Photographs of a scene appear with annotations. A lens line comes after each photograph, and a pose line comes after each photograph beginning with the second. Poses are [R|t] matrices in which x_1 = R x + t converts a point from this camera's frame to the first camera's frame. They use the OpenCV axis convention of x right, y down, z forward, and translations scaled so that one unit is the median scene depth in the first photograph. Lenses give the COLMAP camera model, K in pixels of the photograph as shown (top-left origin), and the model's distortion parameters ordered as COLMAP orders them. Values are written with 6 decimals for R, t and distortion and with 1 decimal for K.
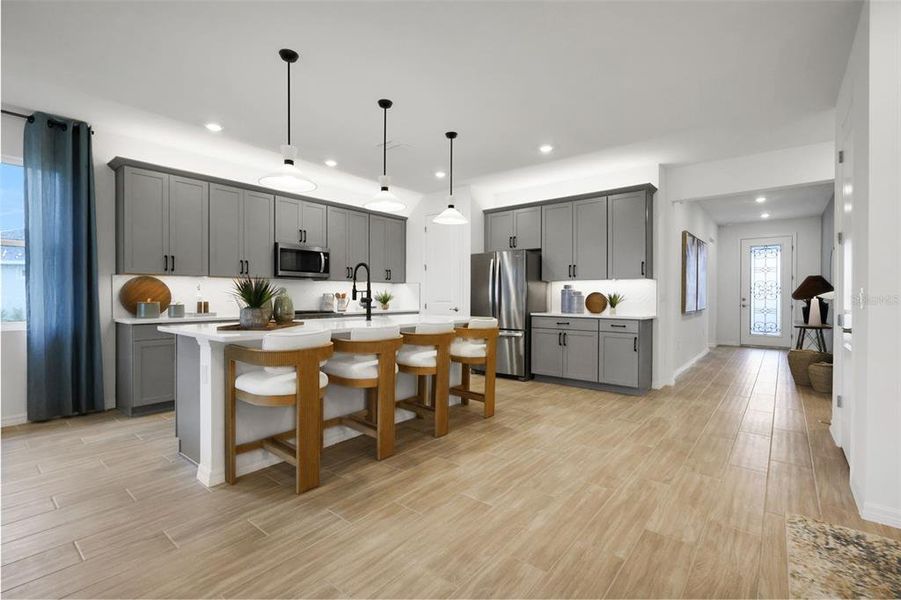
lens RADIAL K [[403.5, 0, 450.2], [0, 403.5, 298.0], [0, 0, 1]] dist [-0.004085, 0.001336]
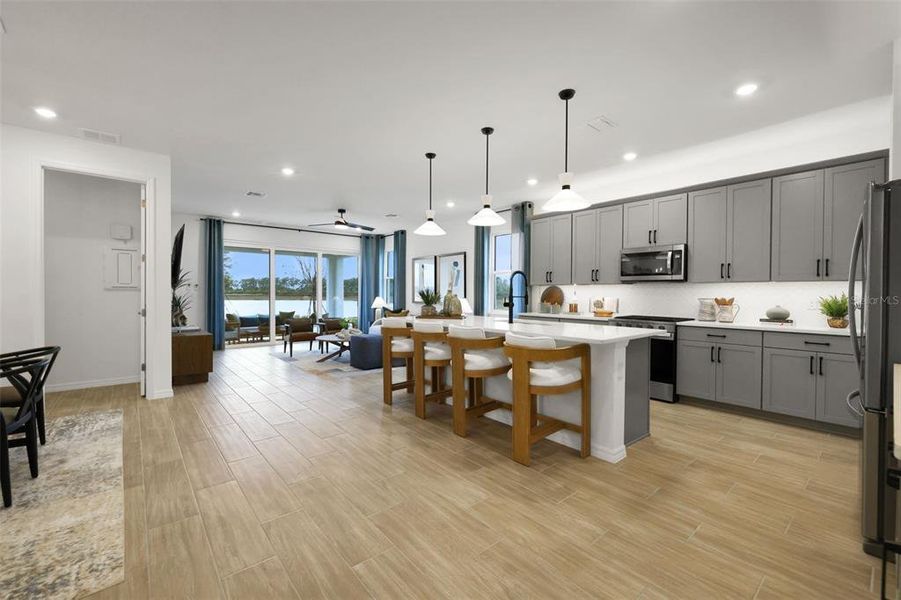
lens RADIAL K [[375.0, 0, 449.9], [0, 375.0, 296.4], [0, 0, 1]] dist [-0.000466, -0.000230]
pose [[-0.175101, 0.005794, -0.984533, 0.701864], [-0.014136, 0.999865, 0.008398, -0.019999], [0.984449, 0.015388, -0.174996, 0.852340]]
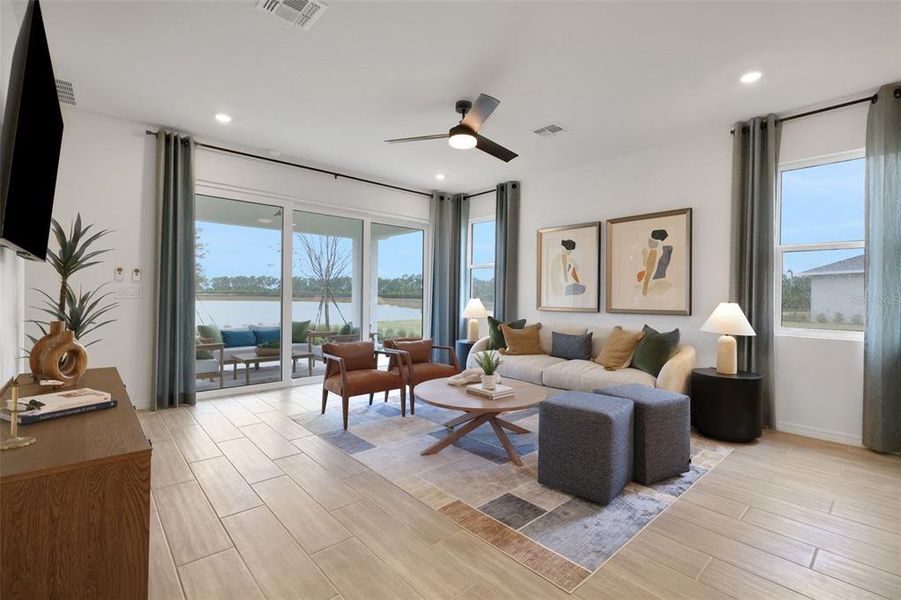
lens RADIAL K [[403.5, 0, 453.0], [0, 403.5, 296.9], [0, 0, 1]] dist [-0.004085, 0.001336]
pose [[-0.145060, 0.001413, -0.989422, -0.043171], [-0.021807, 0.999751, 0.004625, -0.002417], [0.989183, 0.022247, -0.144993, 0.196908]]
